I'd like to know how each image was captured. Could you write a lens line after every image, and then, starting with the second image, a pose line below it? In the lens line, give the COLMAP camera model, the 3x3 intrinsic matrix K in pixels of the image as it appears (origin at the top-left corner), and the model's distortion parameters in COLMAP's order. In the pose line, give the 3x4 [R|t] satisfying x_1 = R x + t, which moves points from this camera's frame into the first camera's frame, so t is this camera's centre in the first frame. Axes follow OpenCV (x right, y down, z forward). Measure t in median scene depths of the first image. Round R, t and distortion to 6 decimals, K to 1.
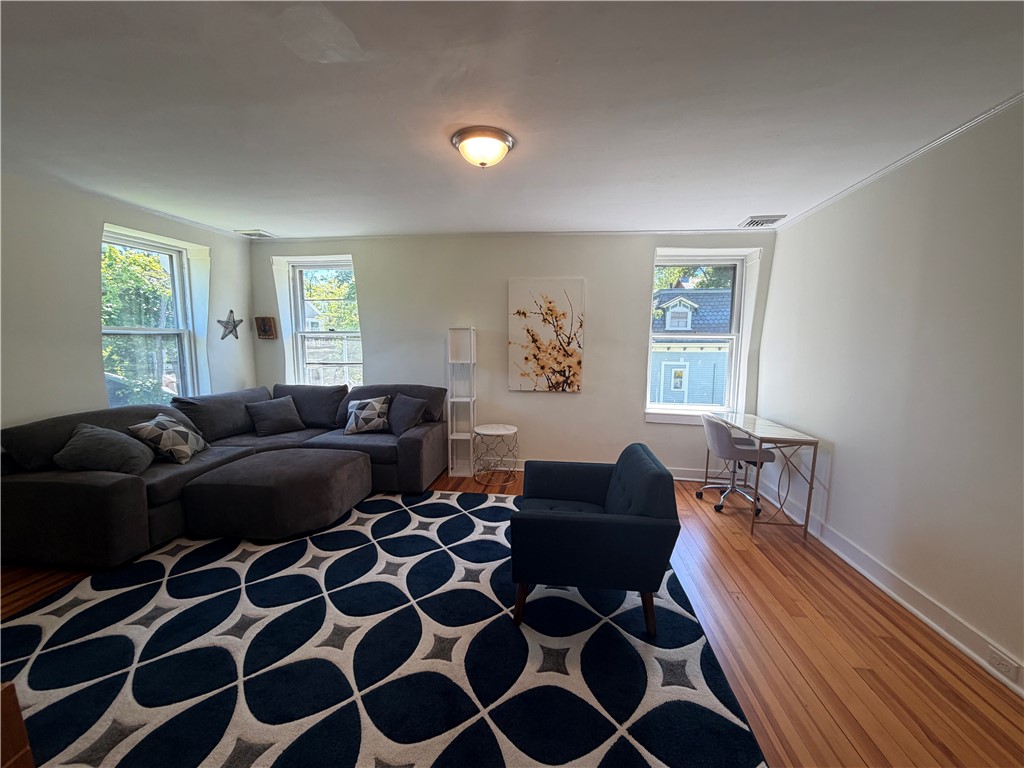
lens RADIAL K [[408.3, 0, 512.1], [0, 408.3, 384.1], [0, 0, 1]] dist [-0.000166, -0.000346]
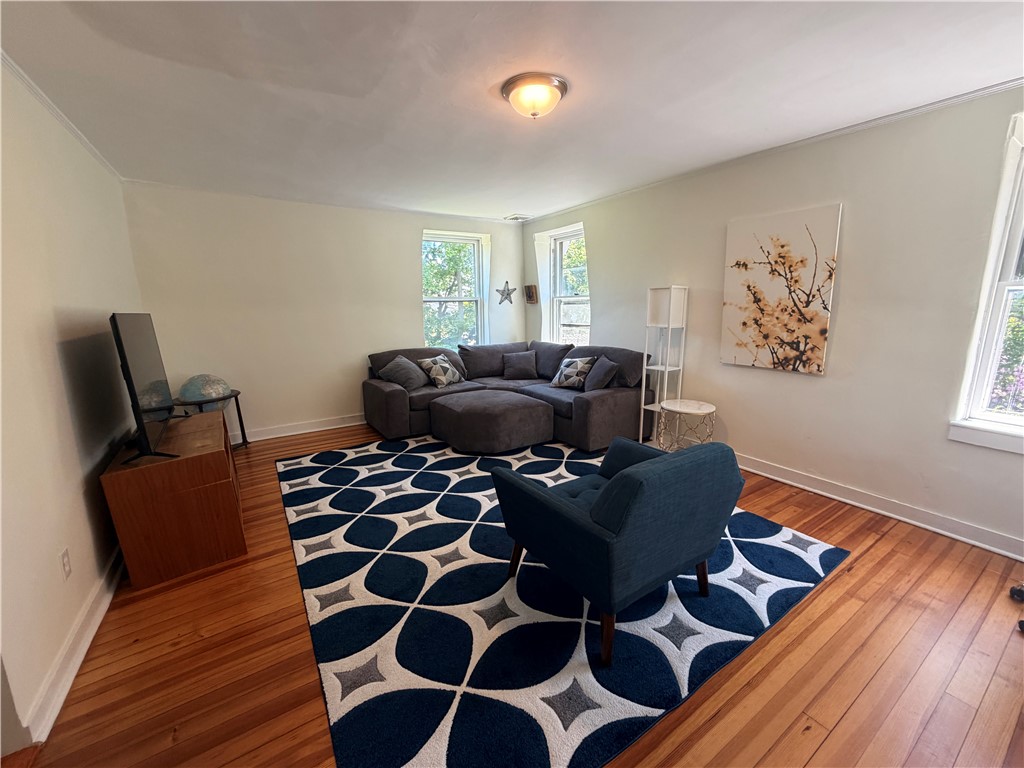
lens RADIAL K [[408.3, 0, 511.1], [0, 408.3, 385.1], [0, 0, 1]] dist [-0.000166, -0.000346]
pose [[0.650672, 0.134826, -0.747293, 0.350859], [-0.070376, 0.990583, 0.117444, -0.007564], [0.756091, -0.023826, 0.654033, 0.159051]]
